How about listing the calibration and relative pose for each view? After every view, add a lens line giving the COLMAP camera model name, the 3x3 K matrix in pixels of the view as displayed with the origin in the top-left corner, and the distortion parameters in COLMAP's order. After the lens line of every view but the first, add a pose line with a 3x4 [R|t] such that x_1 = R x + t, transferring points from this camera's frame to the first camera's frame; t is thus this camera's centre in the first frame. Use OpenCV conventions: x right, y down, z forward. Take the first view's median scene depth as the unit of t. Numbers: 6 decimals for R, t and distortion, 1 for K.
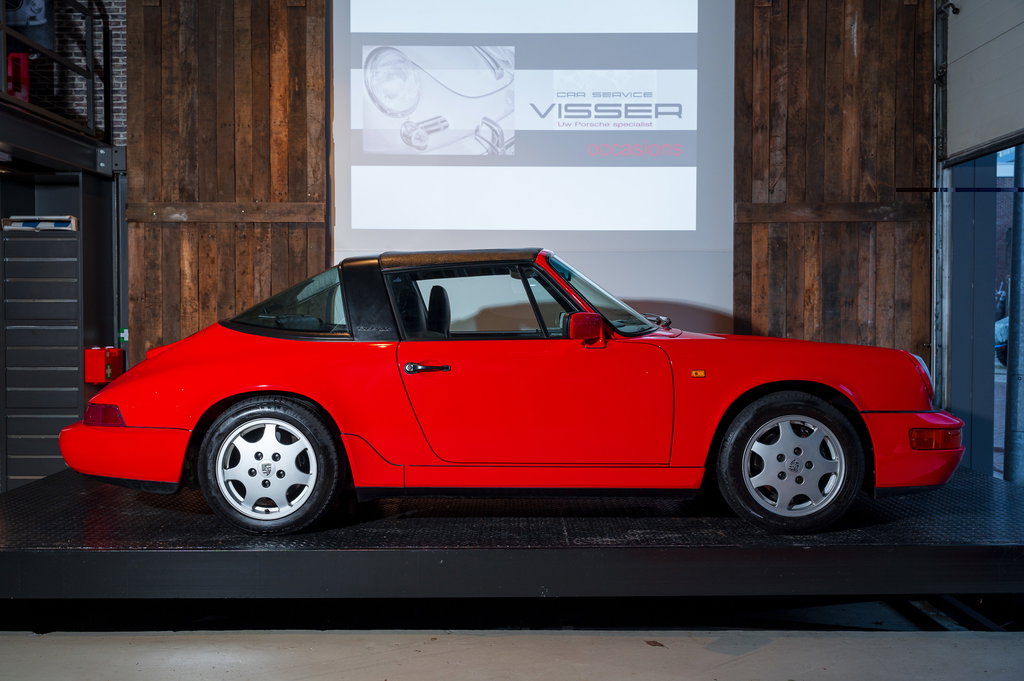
lens RADIAL K [[1012.1, 0, 512.0], [0, 1012.1, 340.5], [0, 0, 1]] dist [-0.006300, 0.000032]
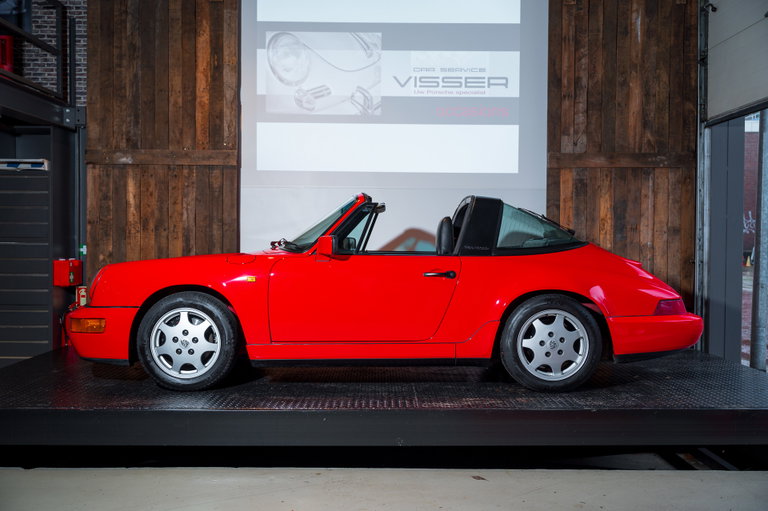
lens RADIAL K [[799.4, 0, 384.0], [0, 799.4, 255.5], [0, 0, 1]] dist [-0.008431, 0.002634]
pose [[0.999961, 0.006213, 0.006324, 0.001004], [-0.006195, 0.999976, -0.002965, 0.002583], [-0.006342, 0.002926, 0.999976, -0.040616]]
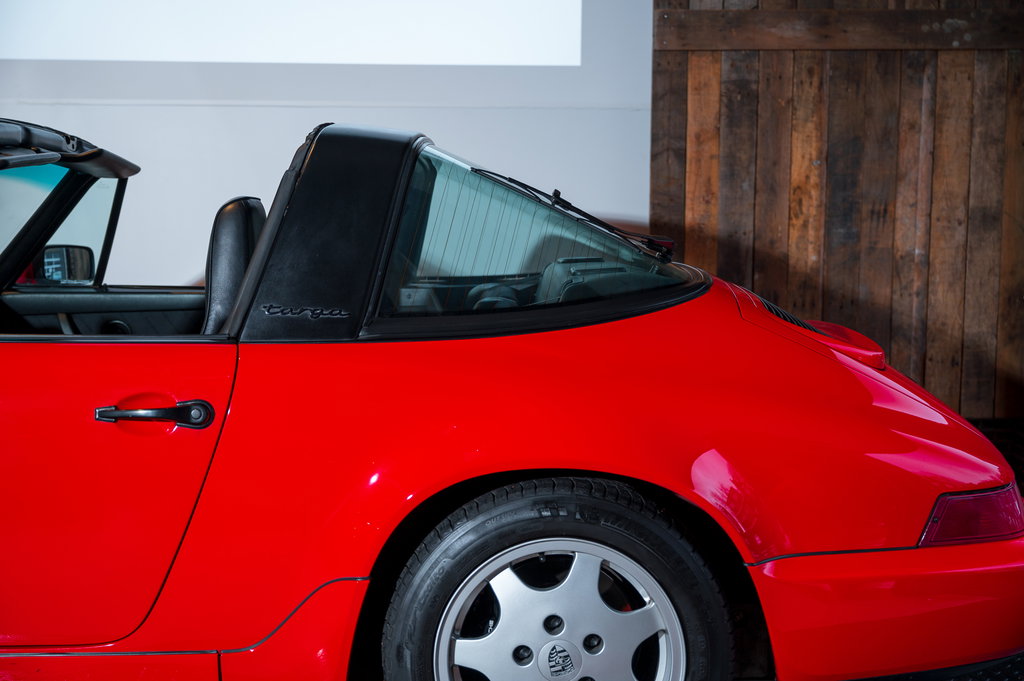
lens RADIAL K [[1423.2, 0, 512.0], [0, 1423.2, 340.5], [0, 0, 1]] dist [0.019693, 0.115875]
pose [[0.998987, 0.003466, 0.044874, 0.119818], [-0.006777, 0.997246, 0.073848, -0.025422], [-0.044495, -0.074077, 0.996259, 0.296964]]
